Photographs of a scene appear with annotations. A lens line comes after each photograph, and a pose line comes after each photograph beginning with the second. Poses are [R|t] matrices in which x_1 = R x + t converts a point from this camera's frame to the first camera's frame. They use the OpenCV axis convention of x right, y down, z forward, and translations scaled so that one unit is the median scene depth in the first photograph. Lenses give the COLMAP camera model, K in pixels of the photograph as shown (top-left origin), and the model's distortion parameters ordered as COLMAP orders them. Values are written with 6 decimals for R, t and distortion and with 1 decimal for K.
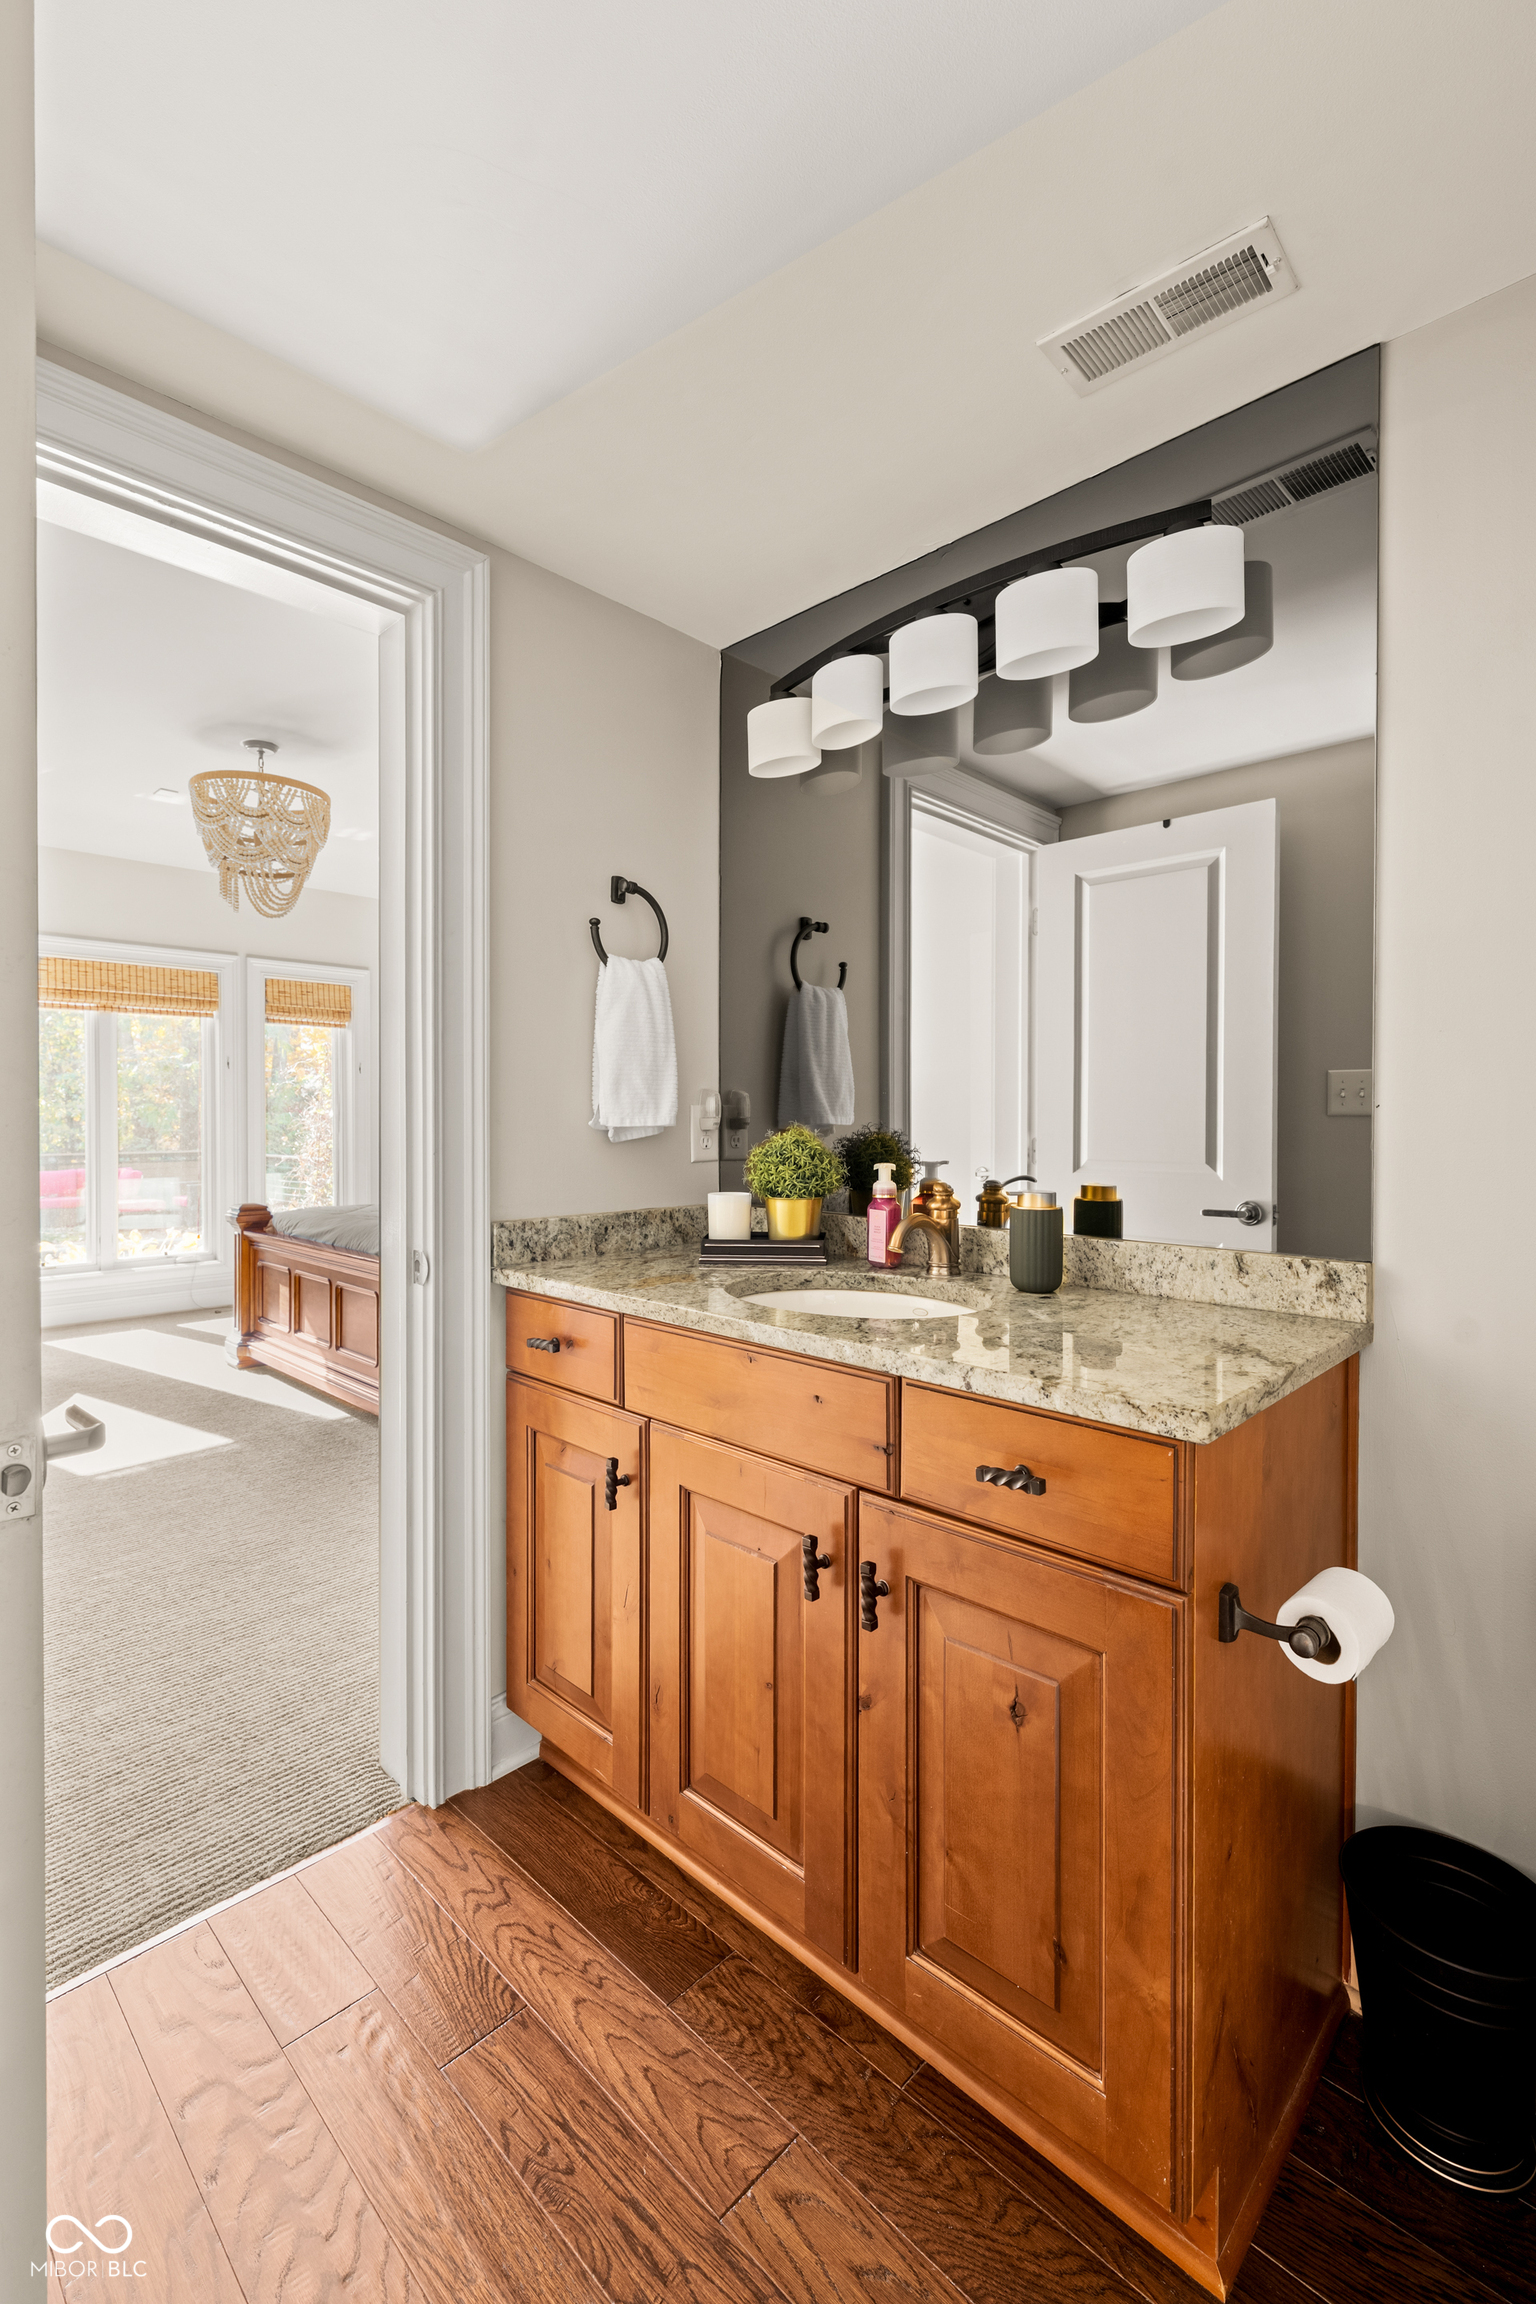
lens RADIAL K [[992.0, 0, 768.7], [0, 992.0, 1144.8], [0, 0, 1]] dist [-0.000943, 0.000105]
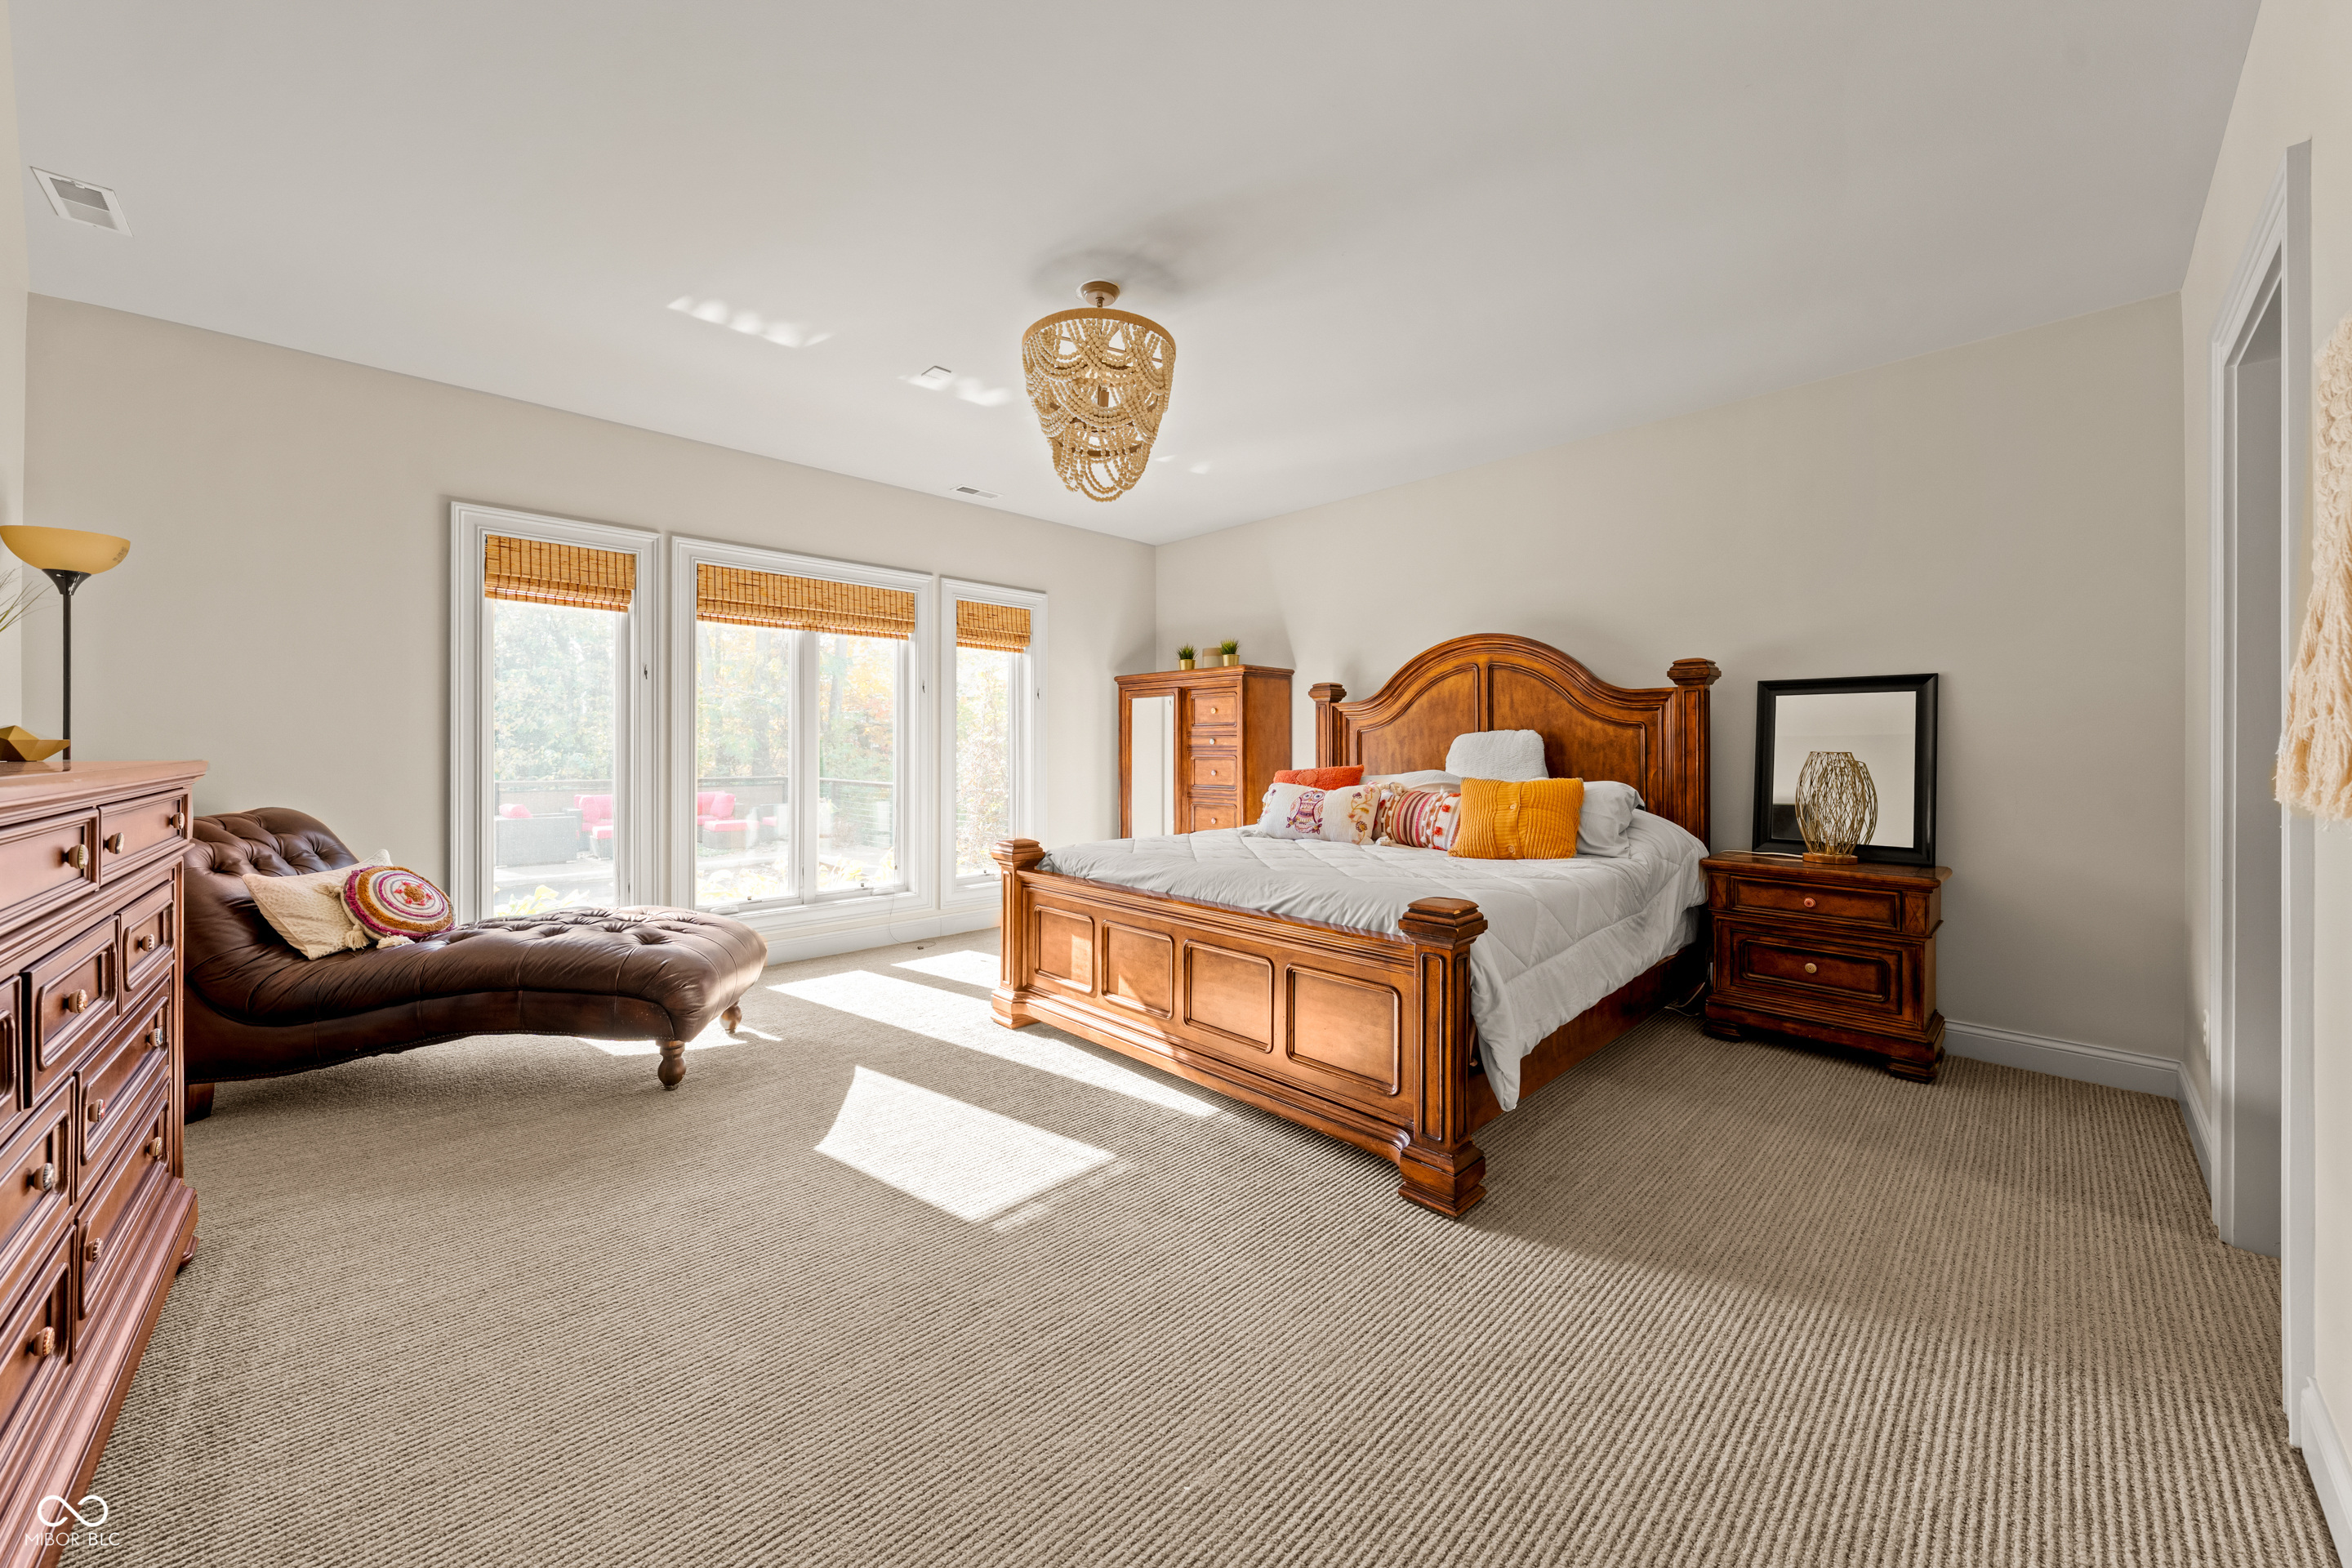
lens RADIAL K [[843.5, 0, 1175.6], [0, 843.5, 760.6], [0, 0, 1]] dist [-0.001564, -0.000064]
pose [[0.999197, 0.000961, -0.040061, -0.356377], [-0.001511, 0.999905, -0.013690, -0.000117], [0.040044, 0.013739, 0.999103, 0.257640]]
